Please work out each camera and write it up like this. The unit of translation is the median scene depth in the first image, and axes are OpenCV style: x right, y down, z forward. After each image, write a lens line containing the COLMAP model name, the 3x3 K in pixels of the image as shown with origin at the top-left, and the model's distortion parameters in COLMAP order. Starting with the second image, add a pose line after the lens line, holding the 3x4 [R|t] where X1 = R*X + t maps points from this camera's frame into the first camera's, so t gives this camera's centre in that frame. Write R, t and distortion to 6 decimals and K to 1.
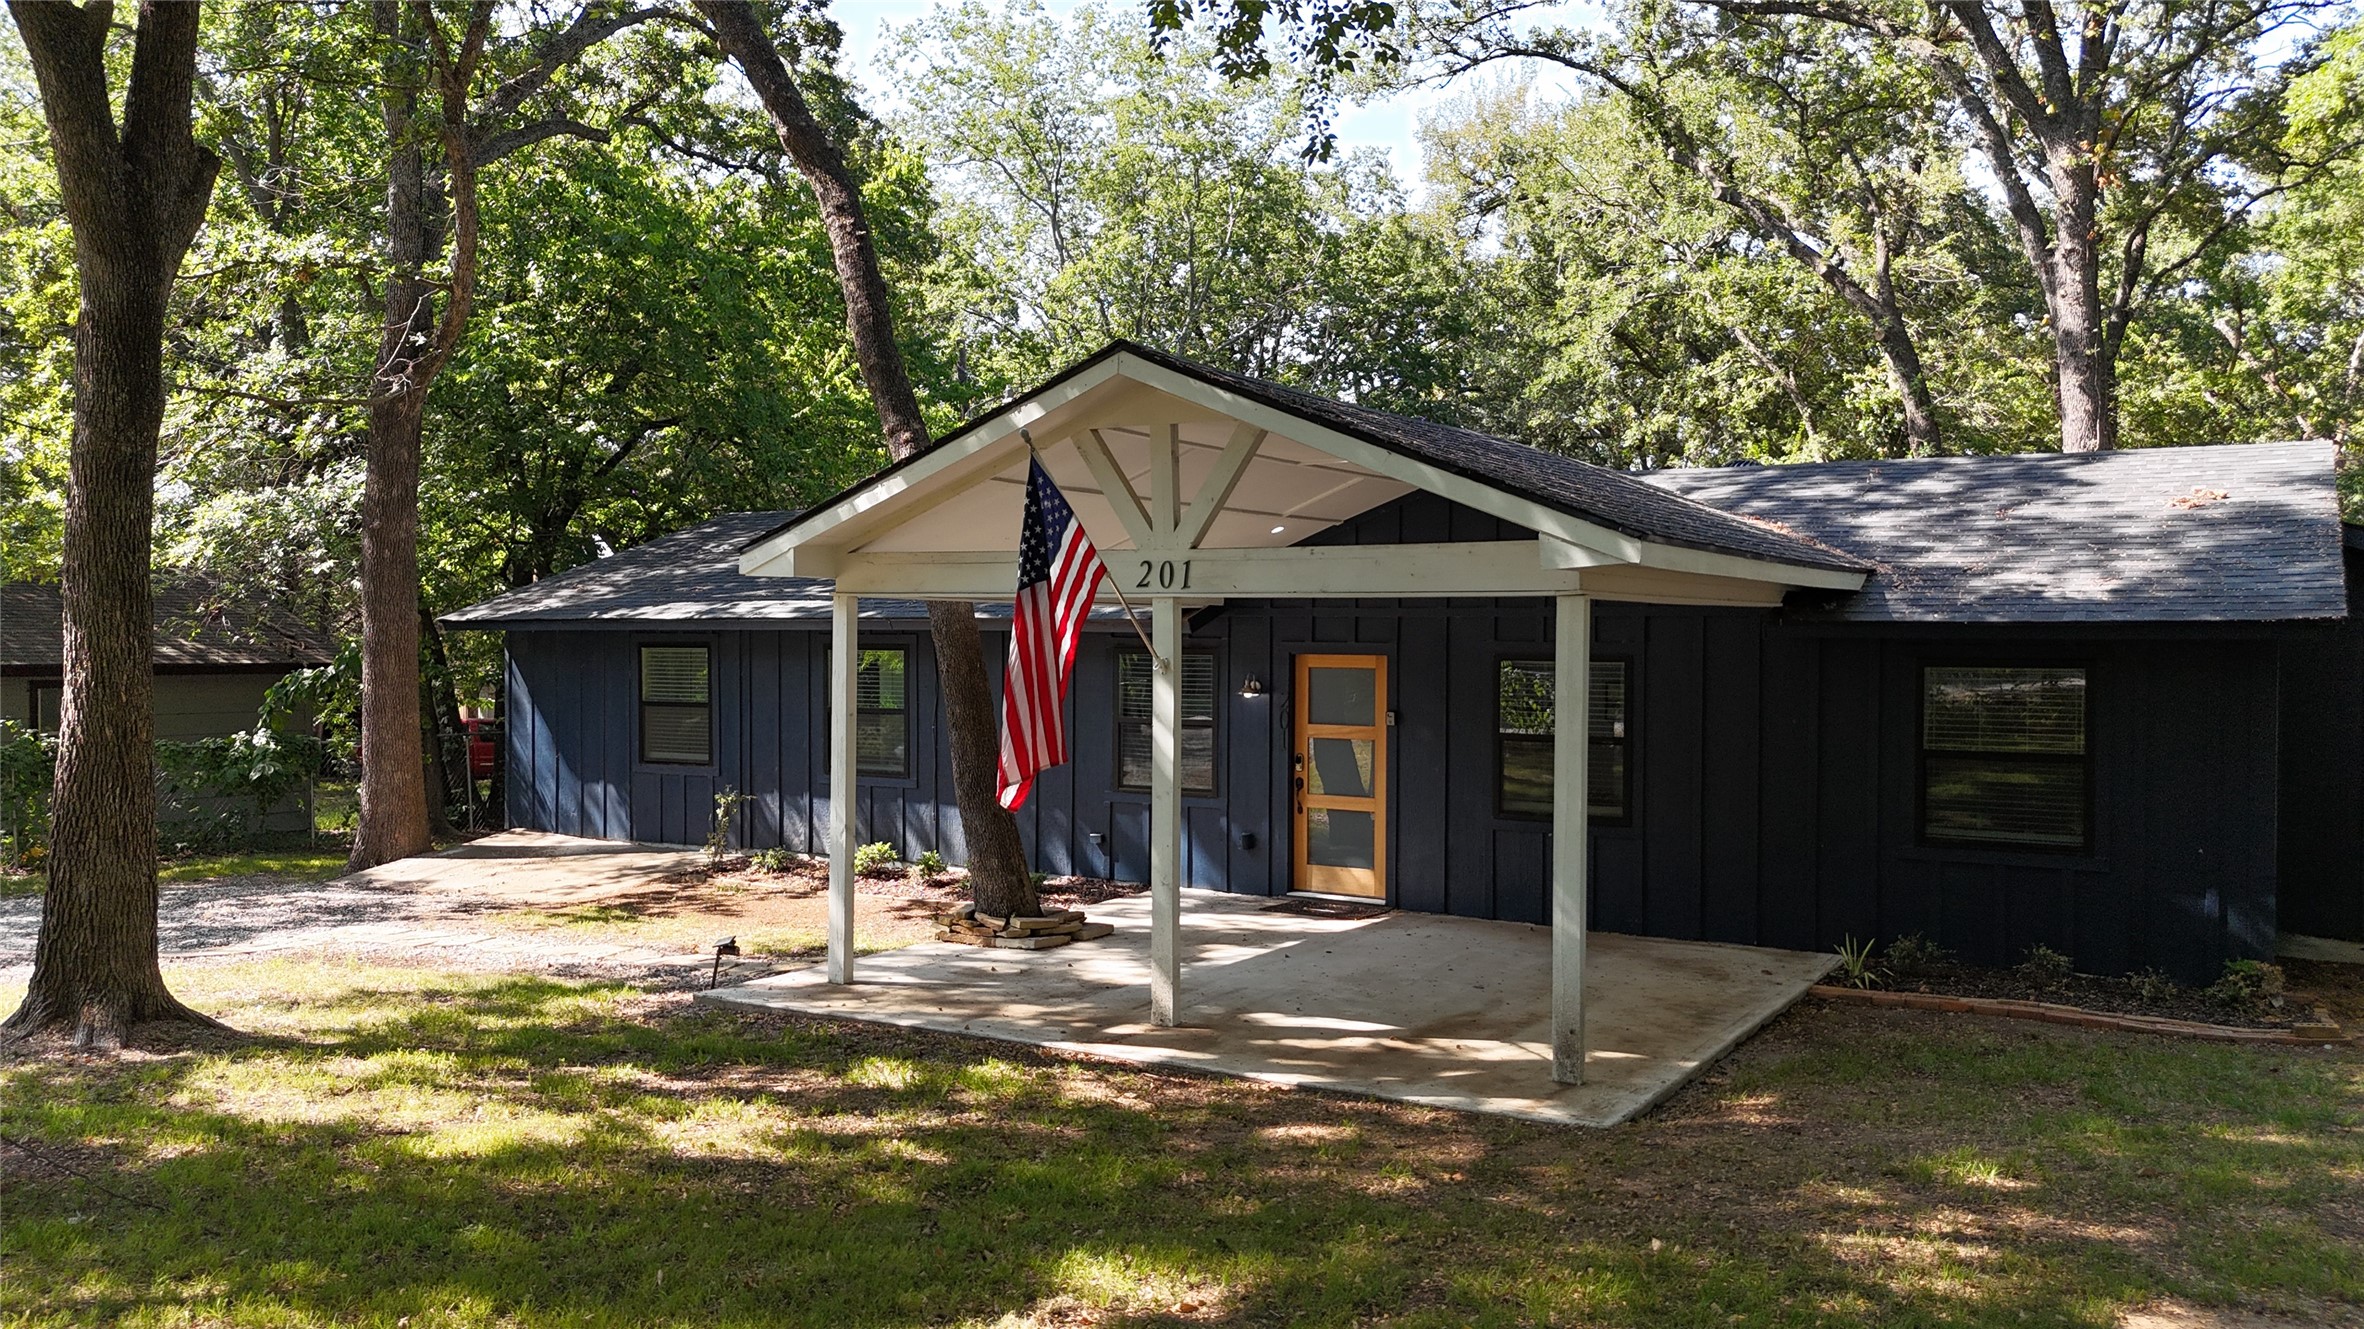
lens RADIAL K [[1761.6, 0, 1189.3], [0, 1761.6, 666.9], [0, 0, 1]] dist [0.079370, -0.074461]
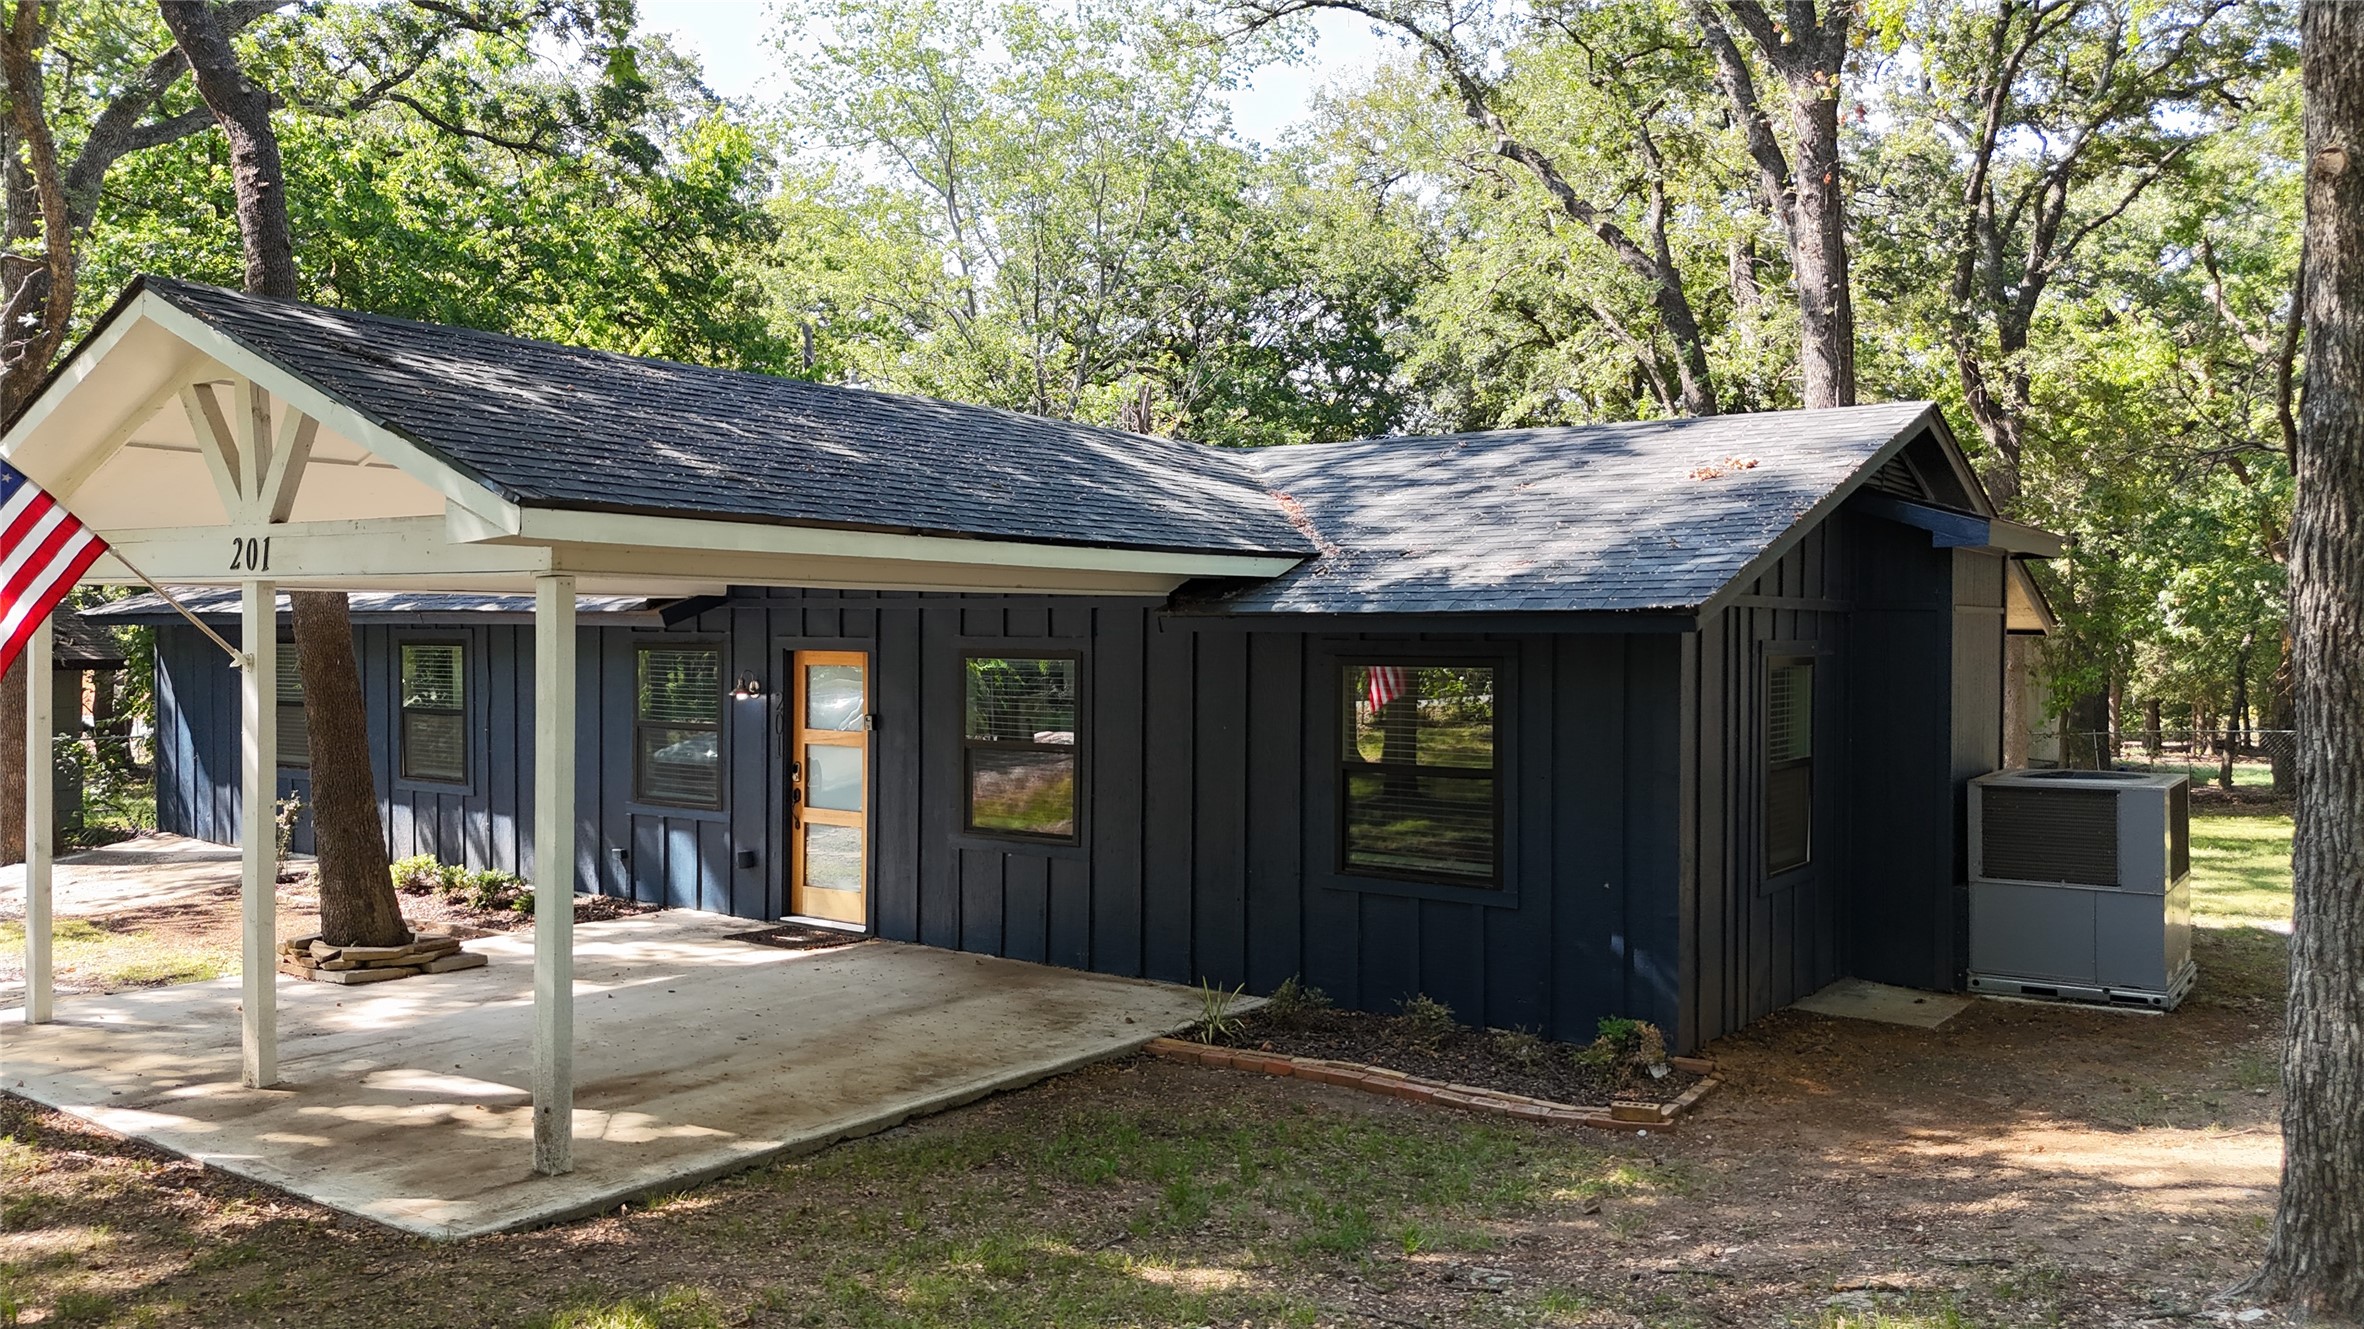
lens RADIAL K [[1761.6, 0, 1189.3], [0, 1761.6, 666.9], [0, 0, 1]] dist [0.079370, -0.074461]
pose [[0.996150, 0.001922, -0.087646, 0.340474], [-0.001887, 0.999998, 0.000486, 0.000320], [0.087647, -0.000318, 0.996152, 0.121895]]
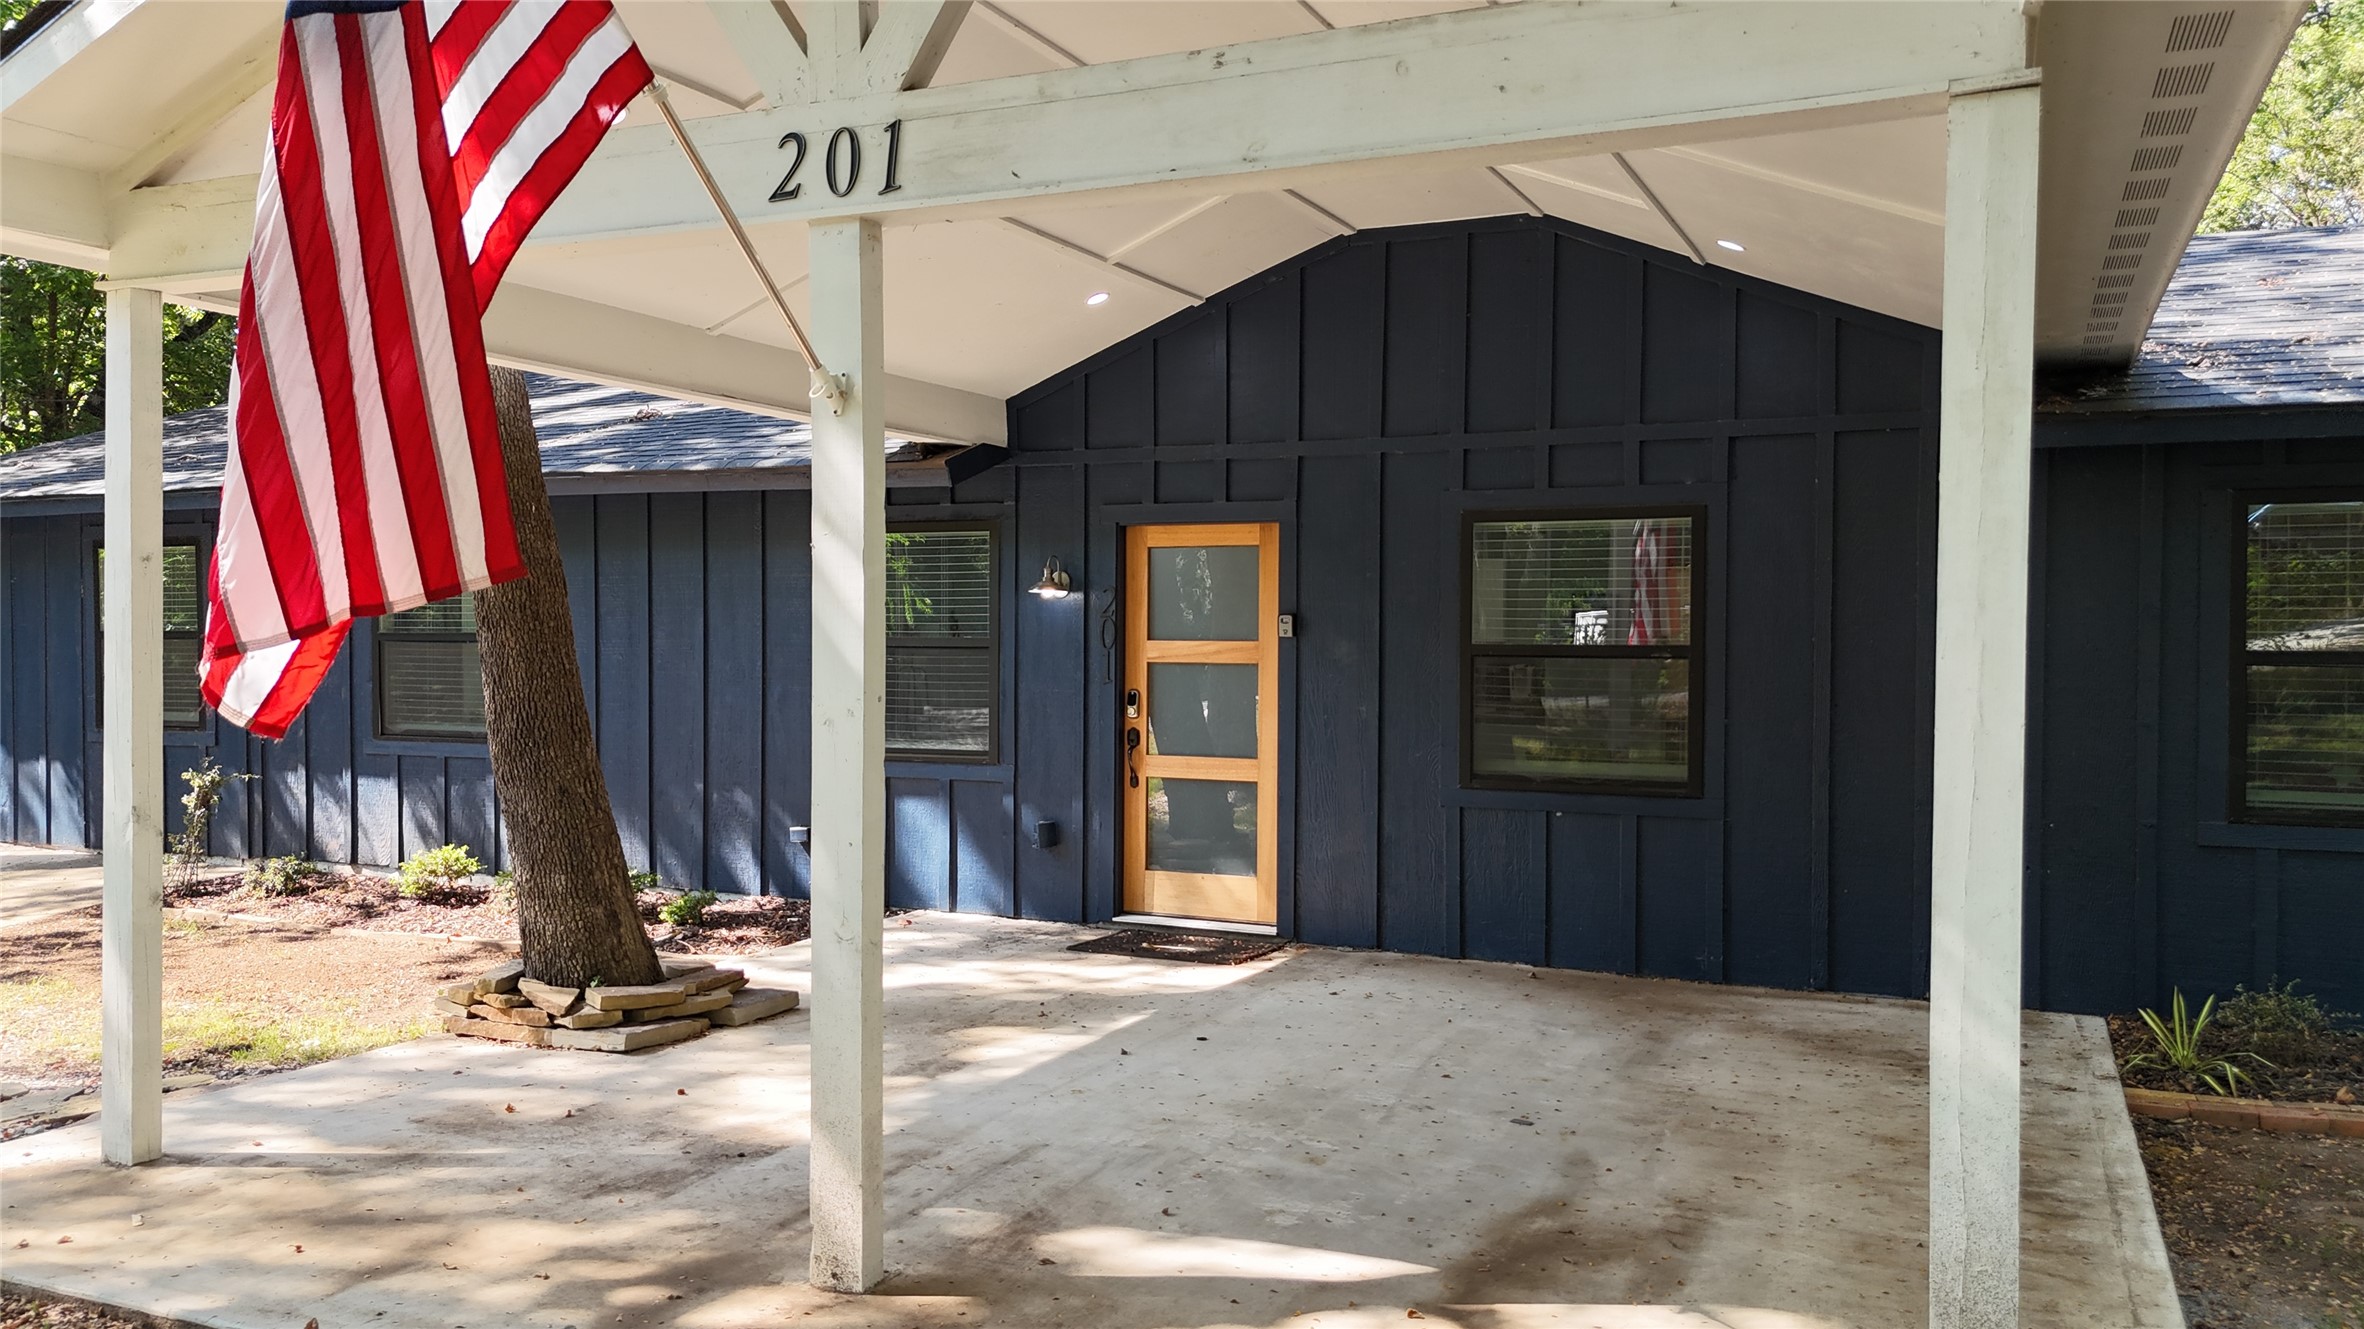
lens RADIAL K [[1743.4, 0, 1182.0], [0, 1743.4, 664.5], [0, 0, 1]] dist [0.113391, -0.175887]
pose [[0.993732, -0.002992, 0.111750, 0.012202], [0.002935, 0.999995, 0.000679, 0.040498], [-0.111752, -0.000347, 0.993736, 0.397378]]
